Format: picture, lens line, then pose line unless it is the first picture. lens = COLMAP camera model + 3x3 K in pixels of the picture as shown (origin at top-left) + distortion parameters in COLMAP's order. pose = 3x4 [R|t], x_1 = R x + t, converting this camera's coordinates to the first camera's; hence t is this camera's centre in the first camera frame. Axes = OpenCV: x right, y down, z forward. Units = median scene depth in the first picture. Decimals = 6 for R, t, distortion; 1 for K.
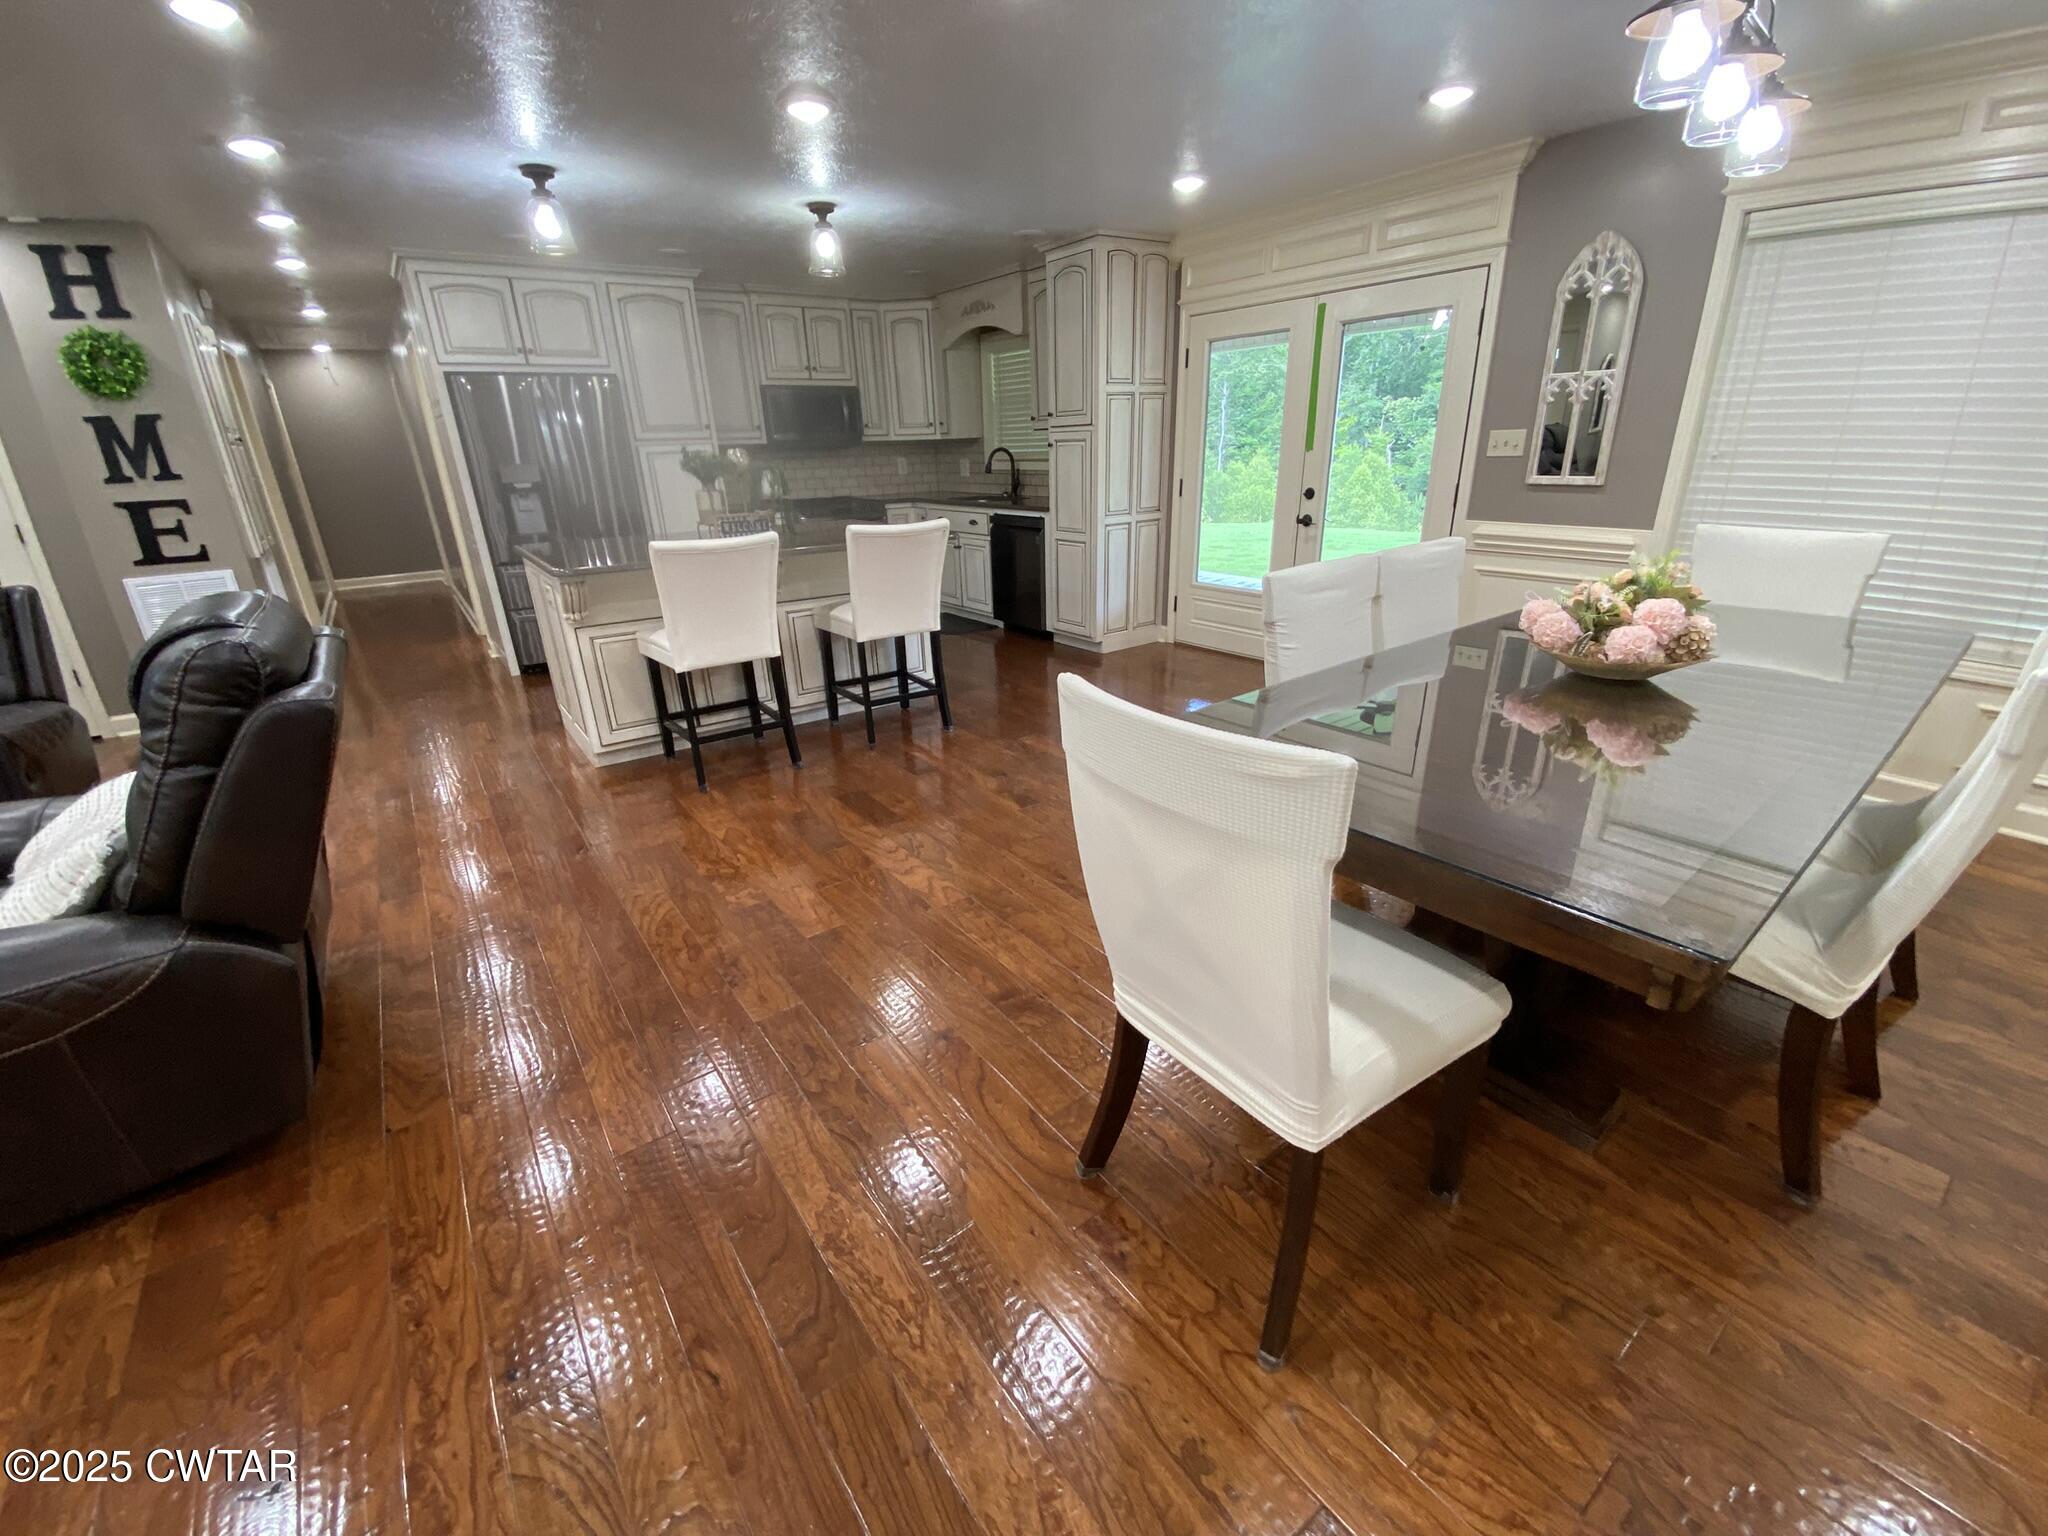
lens RADIAL K [[836.9, 0, 1019.3], [0, 836.9, 763.2], [0, 0, 1]] dist [0.018622, -0.019227]
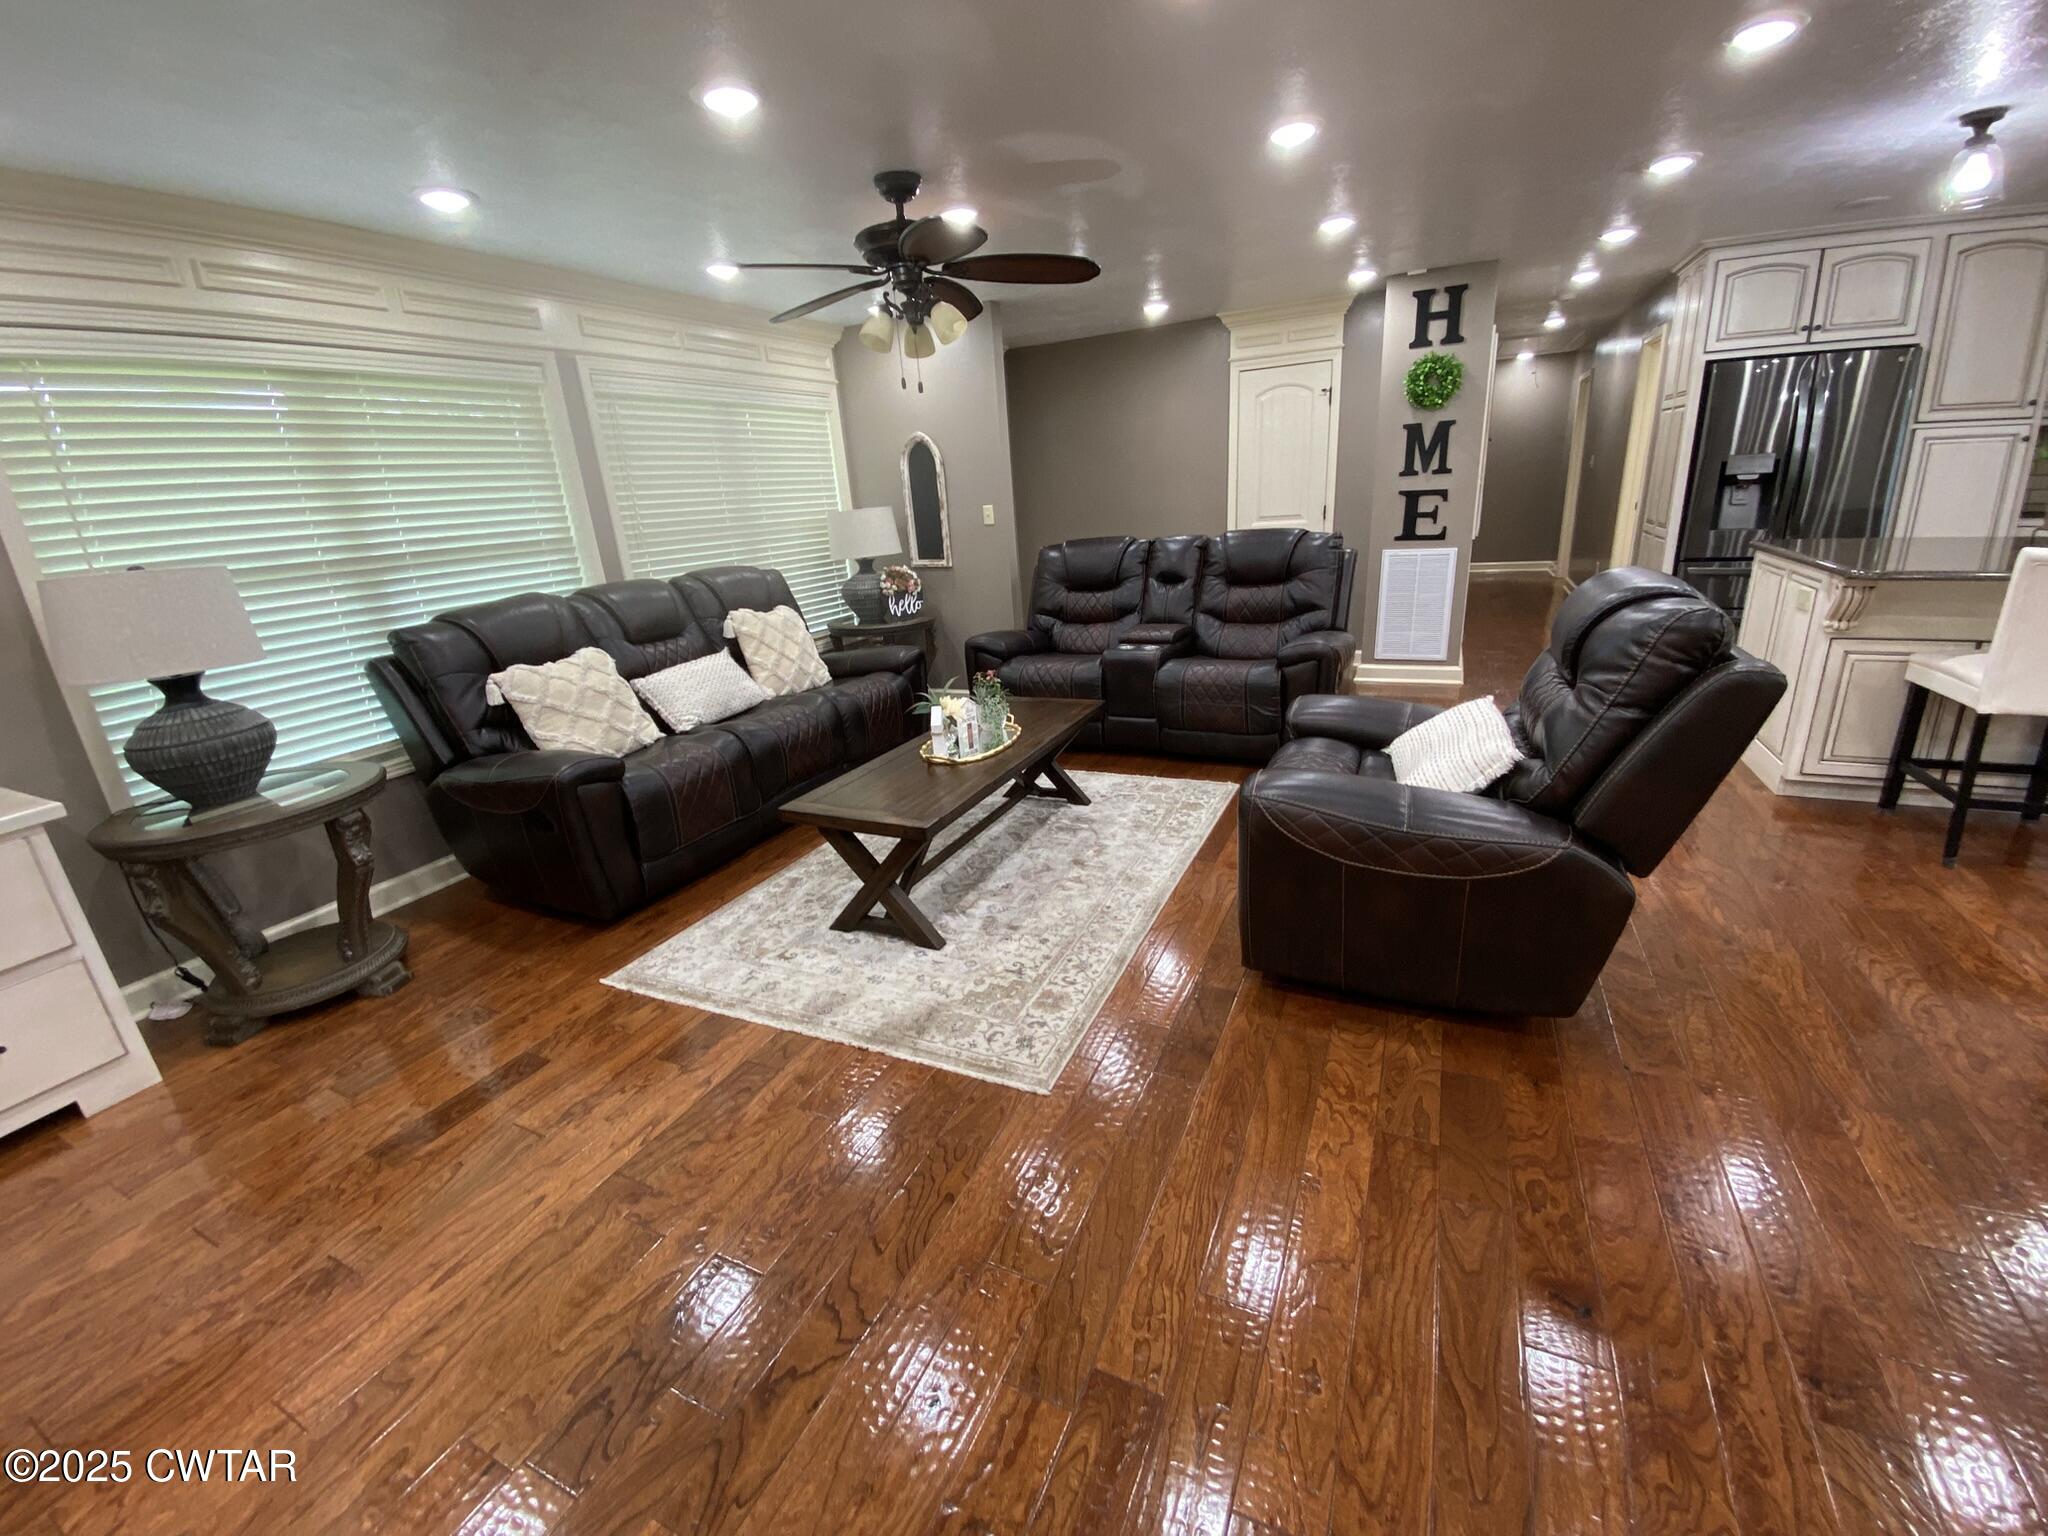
lens RADIAL K [[835.8, 0, 1018.6], [0, 835.8, 763.0], [0, 0, 1]] dist [0.017236, -0.018372]
pose [[0.470765, 0.270792, -0.839674, -0.150205], [-0.266234, 0.950967, 0.157419, 0.048170], [0.841130, 0.149443, 0.519776, -0.135655]]
